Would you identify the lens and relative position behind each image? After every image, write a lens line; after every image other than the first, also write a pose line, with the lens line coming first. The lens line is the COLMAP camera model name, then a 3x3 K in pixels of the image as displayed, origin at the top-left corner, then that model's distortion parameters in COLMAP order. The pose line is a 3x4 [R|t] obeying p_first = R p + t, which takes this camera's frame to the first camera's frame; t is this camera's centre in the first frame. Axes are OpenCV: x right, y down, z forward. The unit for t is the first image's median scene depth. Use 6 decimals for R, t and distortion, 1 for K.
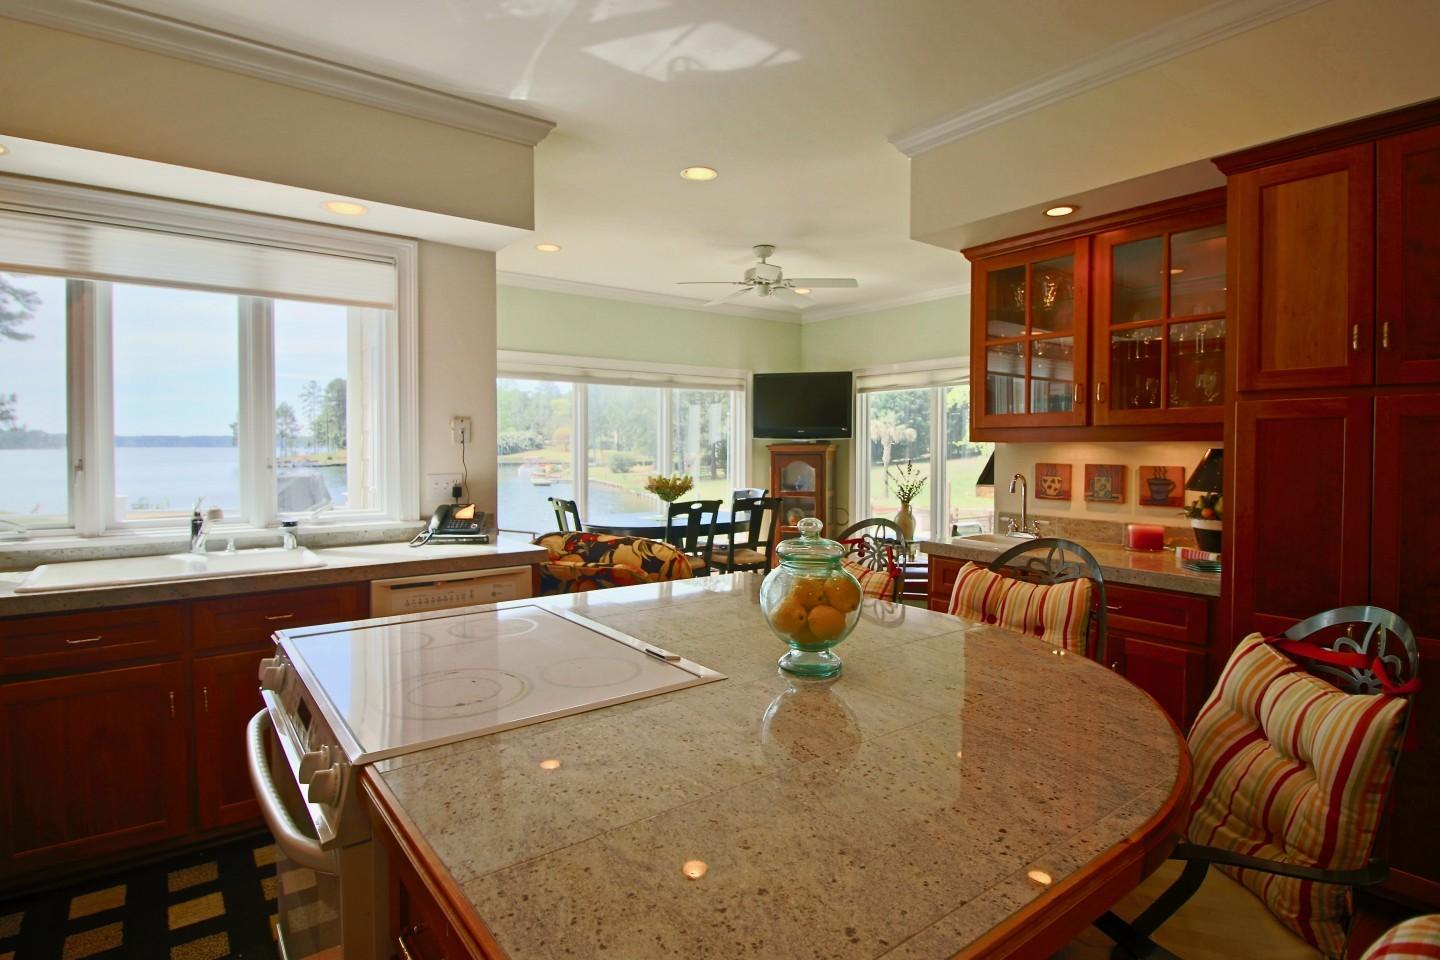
lens RADIAL K [[737.3, 0, 717.8], [0, 737.3, 465.2], [0, 0, 1]] dist [0.008069, -0.018940]
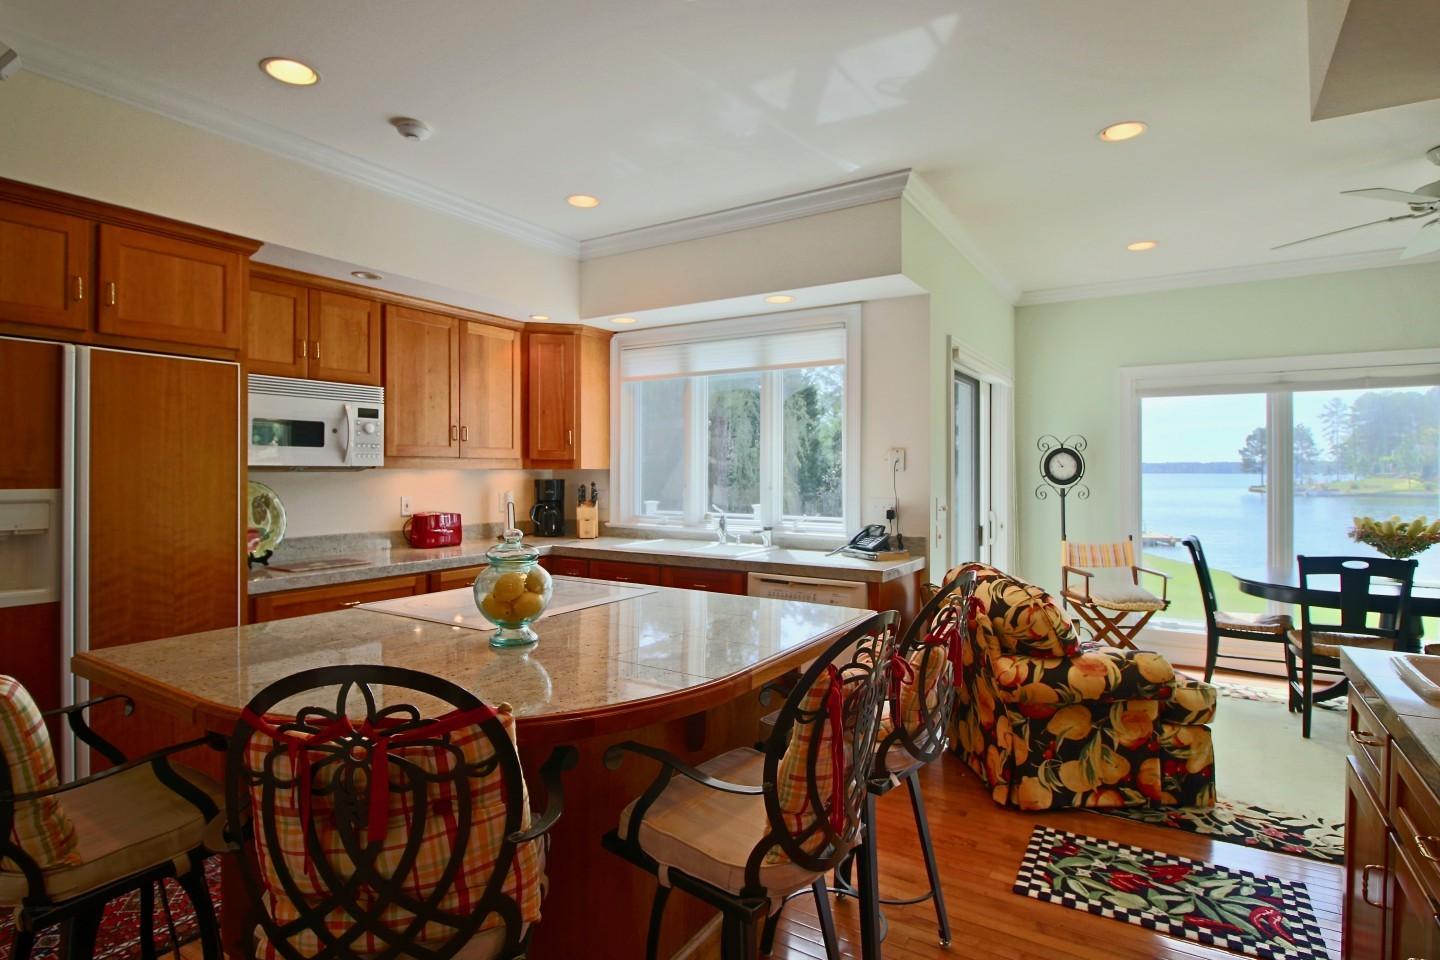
lens RADIAL K [[737.3, 0, 717.8], [0, 737.3, 468.4], [0, 0, 1]] dist [0.008069, -0.018940]
pose [[0.351397, -0.002887, -0.936222, 0.653818], [-0.026320, 0.999570, -0.012961, -0.013771], [0.935856, 0.029196, 0.351170, 0.377650]]
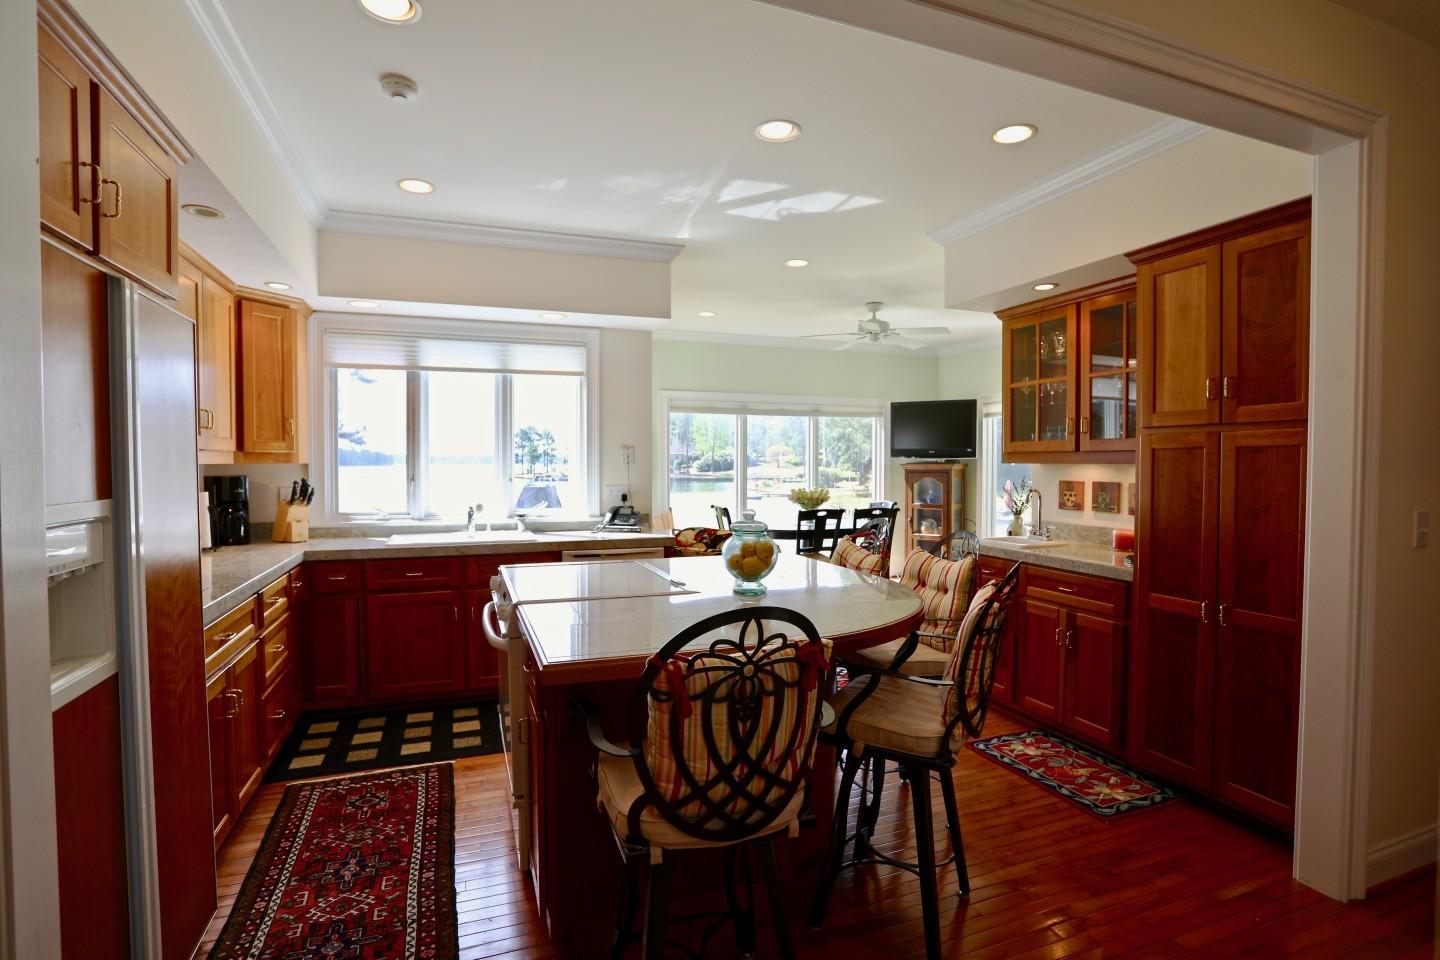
lens RADIAL K [[698.5, 0, 724.8], [0, 698.5, 481.2], [0, 0, 1]] dist [-0.067508, 0.024304]
pose [[0.960709, 0.006656, -0.277477, 0.234990], [-0.006513, 0.999978, 0.001439, 0.000449], [0.277481, 0.000425, 0.960731, -0.289988]]
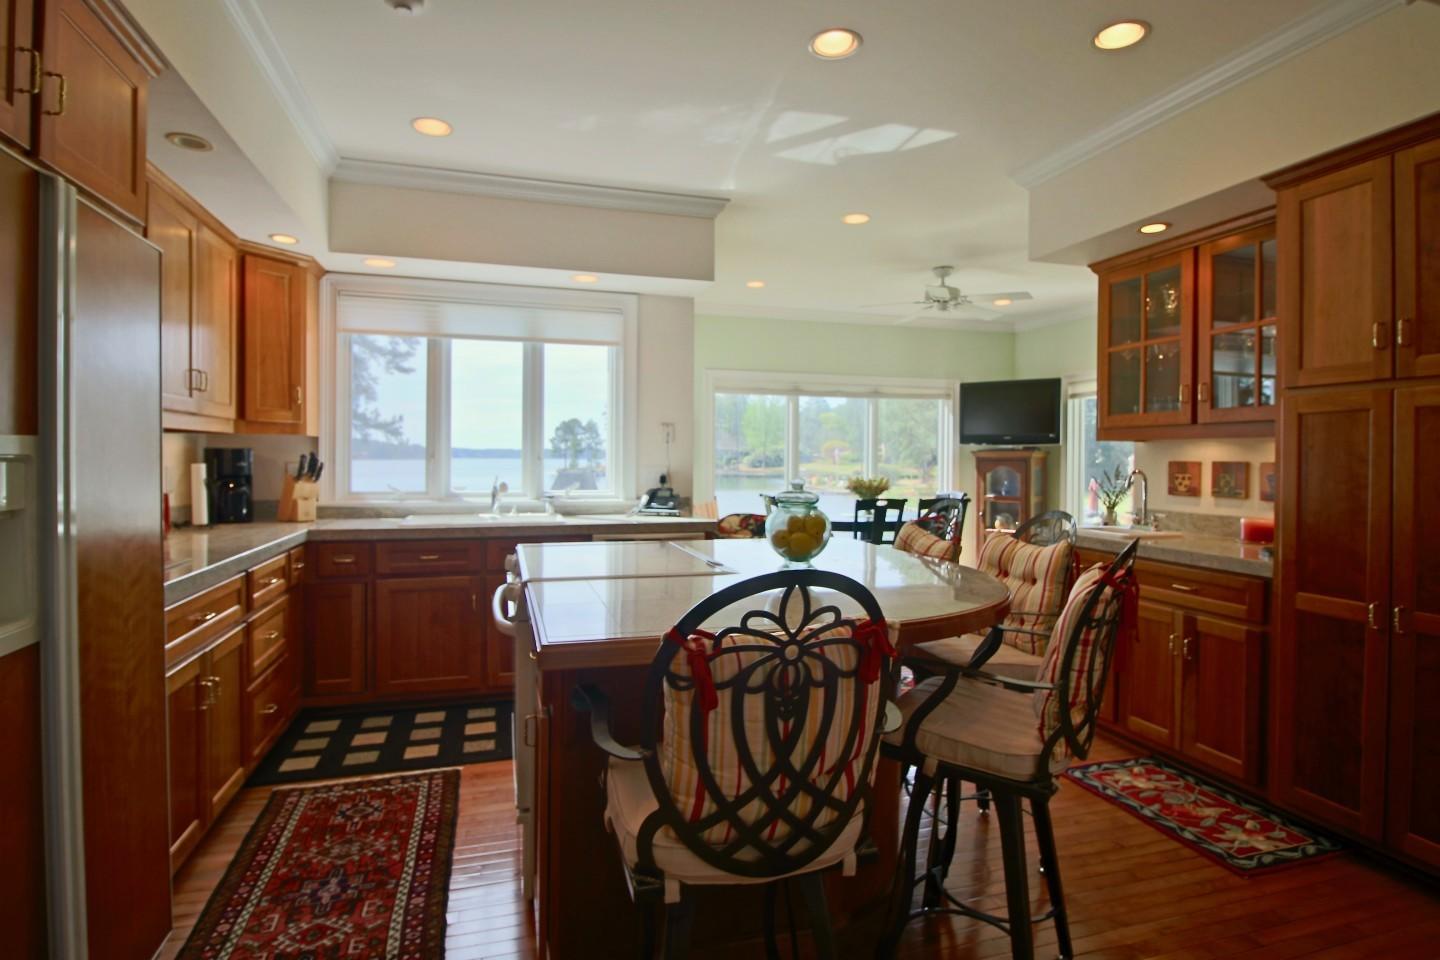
lens RADIAL K [[737.3, 0, 717.5], [0, 737.3, 464.0], [0, 0, 1]] dist [0.008069, -0.018940]
pose [[0.935484, 0.008295, -0.353272, 0.223400], [-0.015258, 0.999740, -0.016930, 0.031493], [0.353040, 0.021227, 0.935367, -0.225193]]
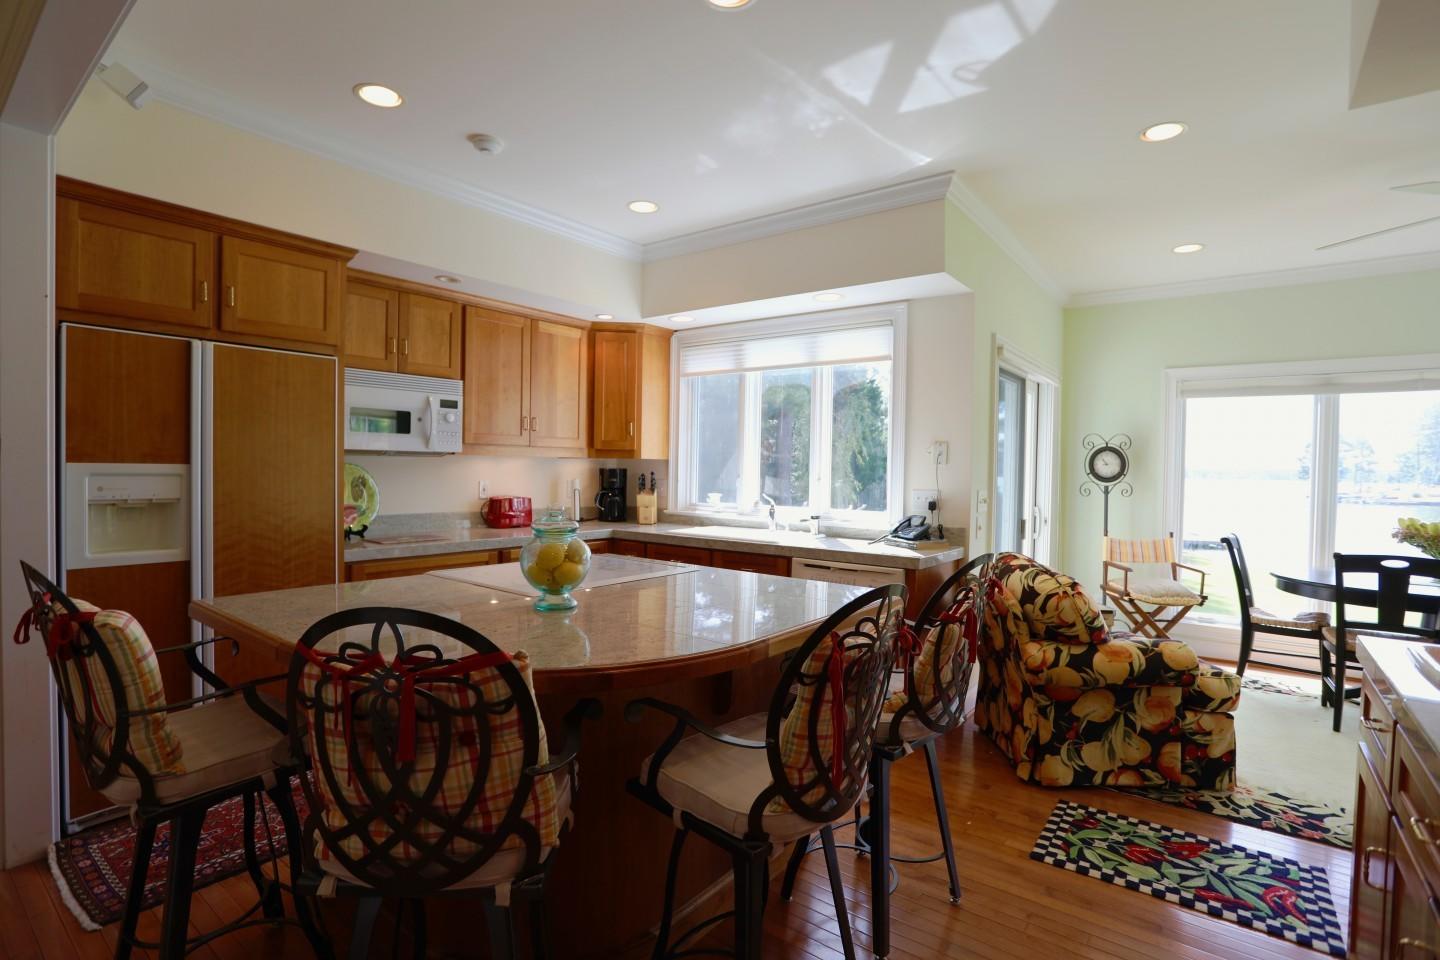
lens RADIAL K [[698.5, 0, 724.3], [0, 698.5, 484.7], [0, 0, 1]] dist [-0.067508, 0.024304]
pose [[0.267689, 0.027023, -0.963126, 0.663259], [-0.042321, 0.998972, 0.016266, -0.001202], [0.962576, 0.036406, 0.268557, 0.410511]]
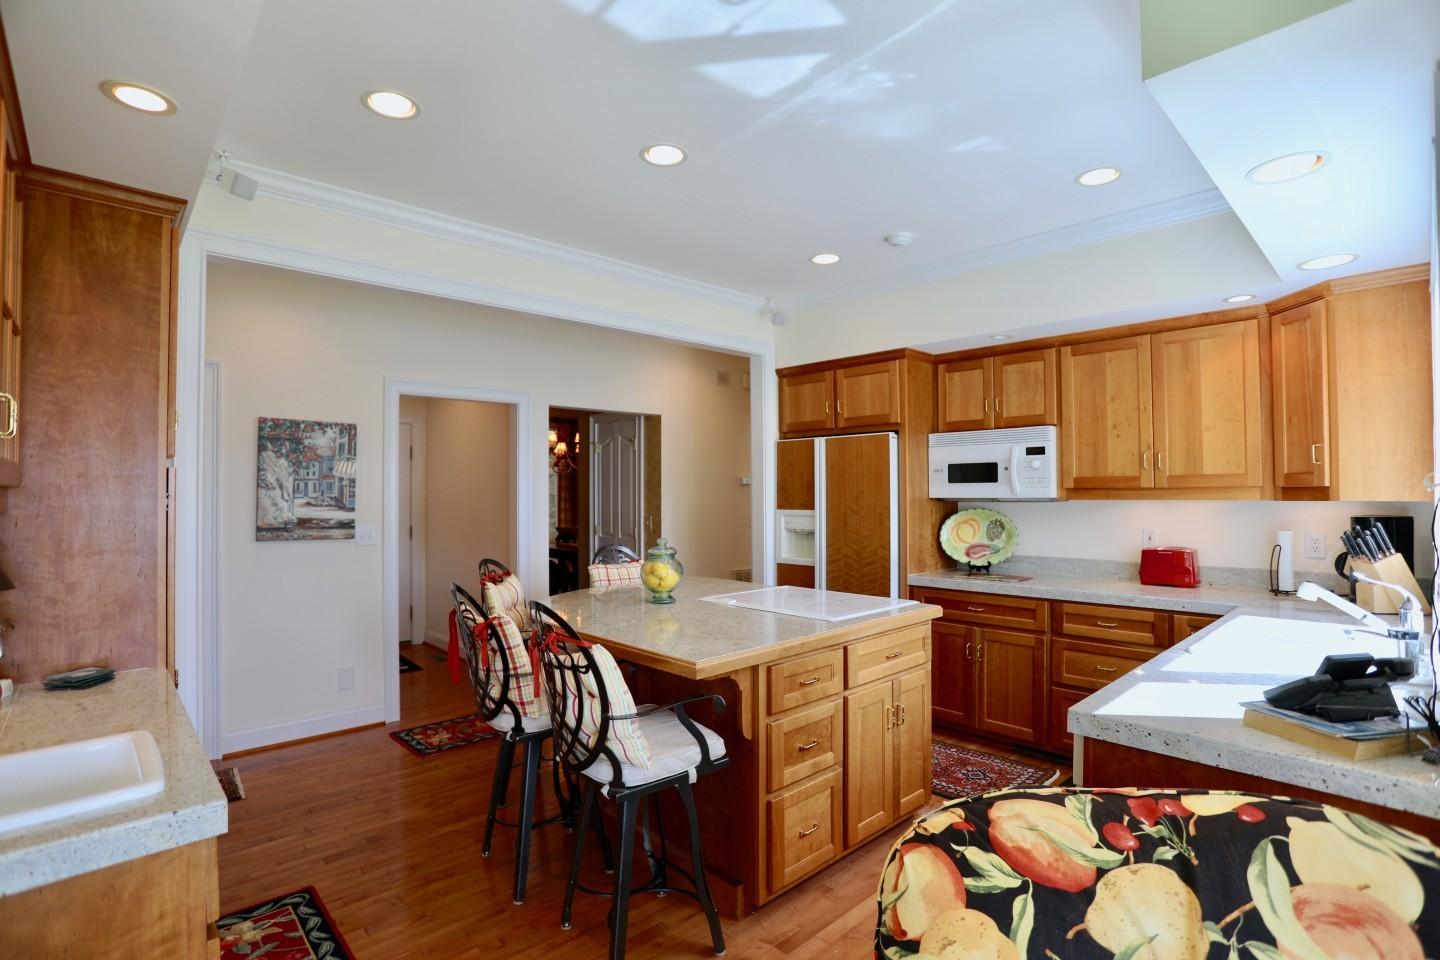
lens RADIAL K [[698.5, 0, 722.5], [0, 698.5, 476.7], [0, 0, 1]] dist [-0.067508, 0.024304]
pose [[-0.994072, -0.001594, -0.108711, 0.077855], [-0.001956, 0.999993, 0.003217, -0.056640], [0.108705, 0.003411, -0.994068, 1.396151]]
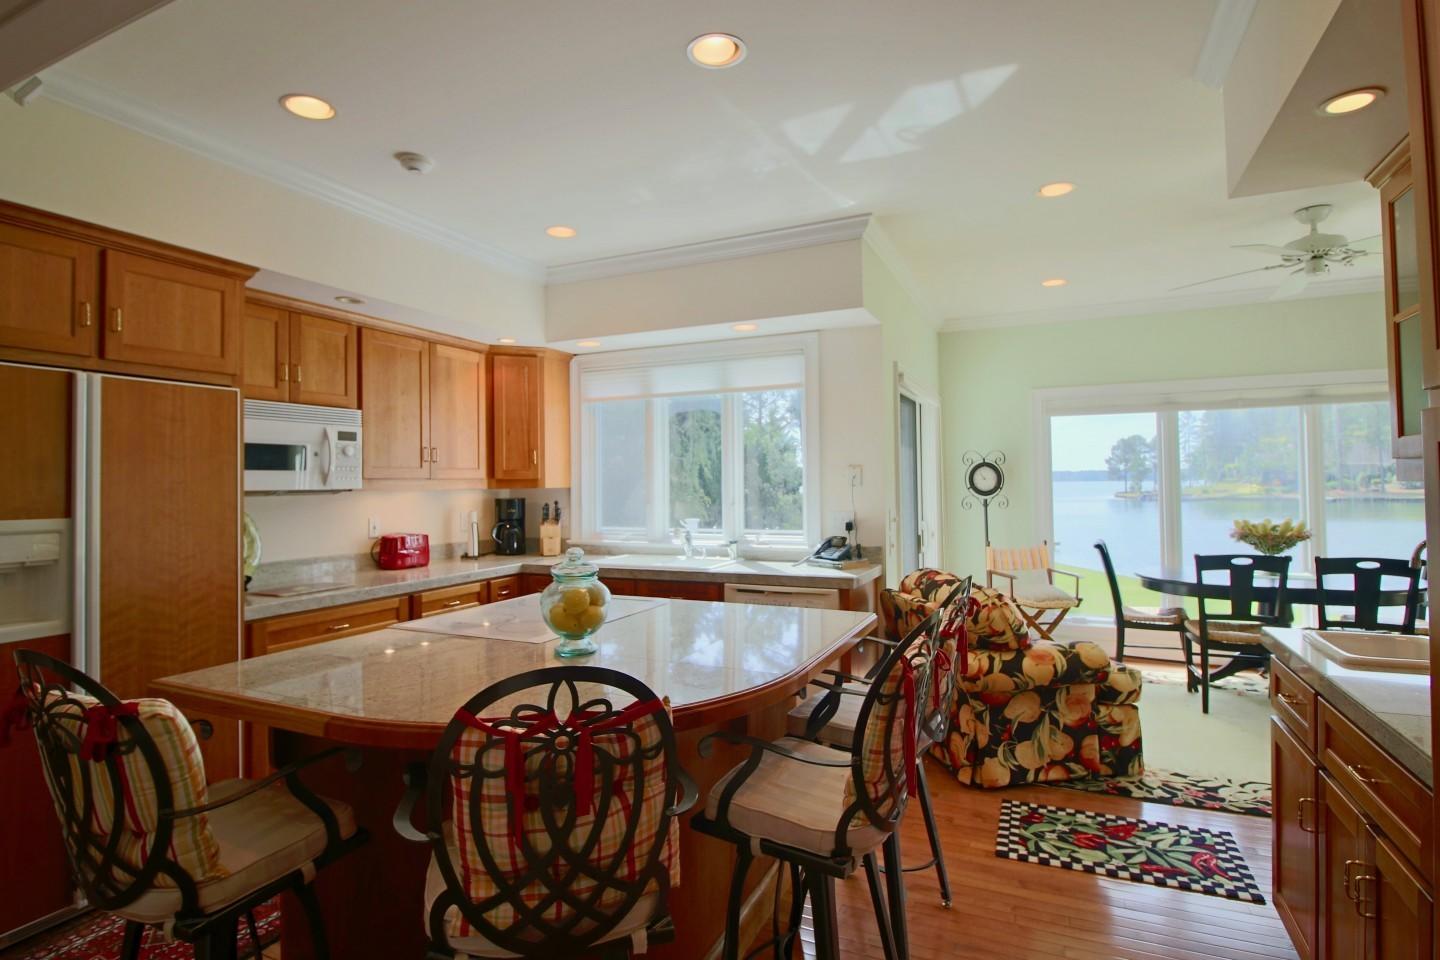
lens RADIAL K [[737.3, 0, 711.7], [0, 737.3, 468.4], [0, 0, 1]] dist [0.008069, -0.018940]
pose [[0.466363, -0.024395, -0.884257, 0.668815], [-0.011056, 0.999381, -0.033402, -0.017564], [0.884524, 0.025354, 0.465805, 0.239647]]
